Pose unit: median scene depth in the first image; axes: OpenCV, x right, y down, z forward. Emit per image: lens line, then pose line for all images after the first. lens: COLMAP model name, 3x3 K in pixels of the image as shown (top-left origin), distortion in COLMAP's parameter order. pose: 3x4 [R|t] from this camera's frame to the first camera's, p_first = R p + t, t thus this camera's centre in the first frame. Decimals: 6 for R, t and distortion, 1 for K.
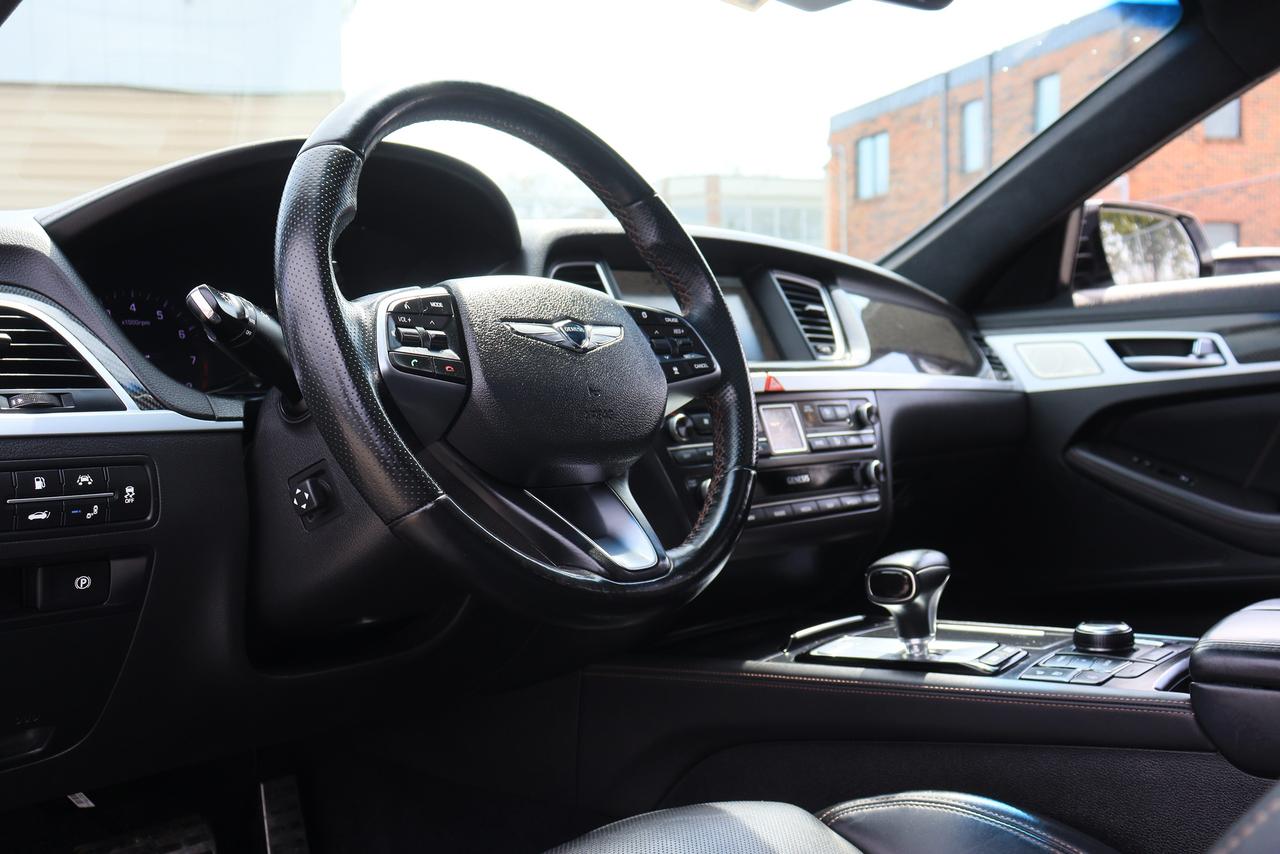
lens RADIAL K [[1382.5, 0, 640.0], [0, 1382.5, 427.0], [0, 0, 1]] dist [-0.003414, -0.010573]
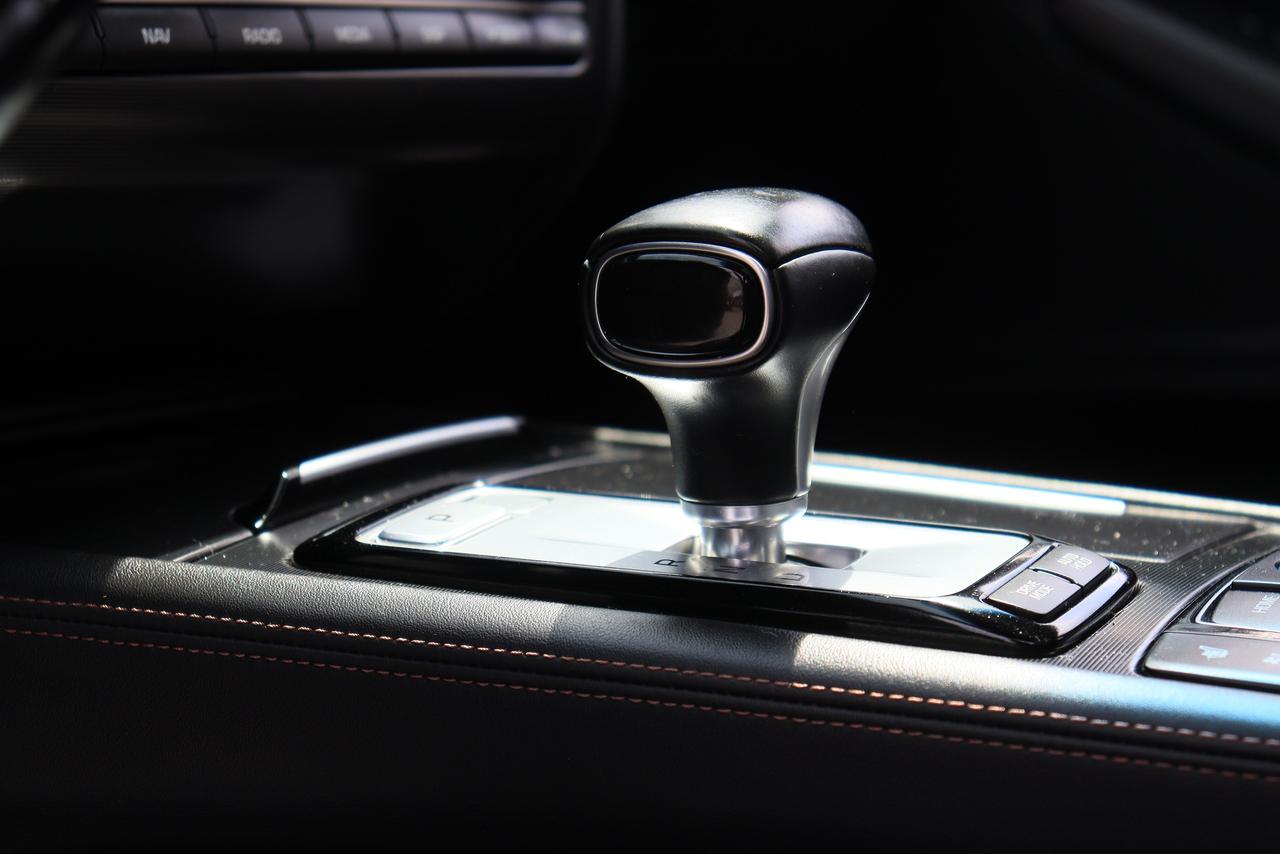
lens RADIAL K [[3173.2, 0, 640.0], [0, 3173.2, 427.0], [0, 0, 1]] dist [0.480901, 0.171870]
pose [[0.965401, 0.054867, 0.254931, 0.015693], [-0.088045, 0.988788, 0.120609, 0.061969], [-0.245455, -0.138881, 0.959408, 0.391195]]
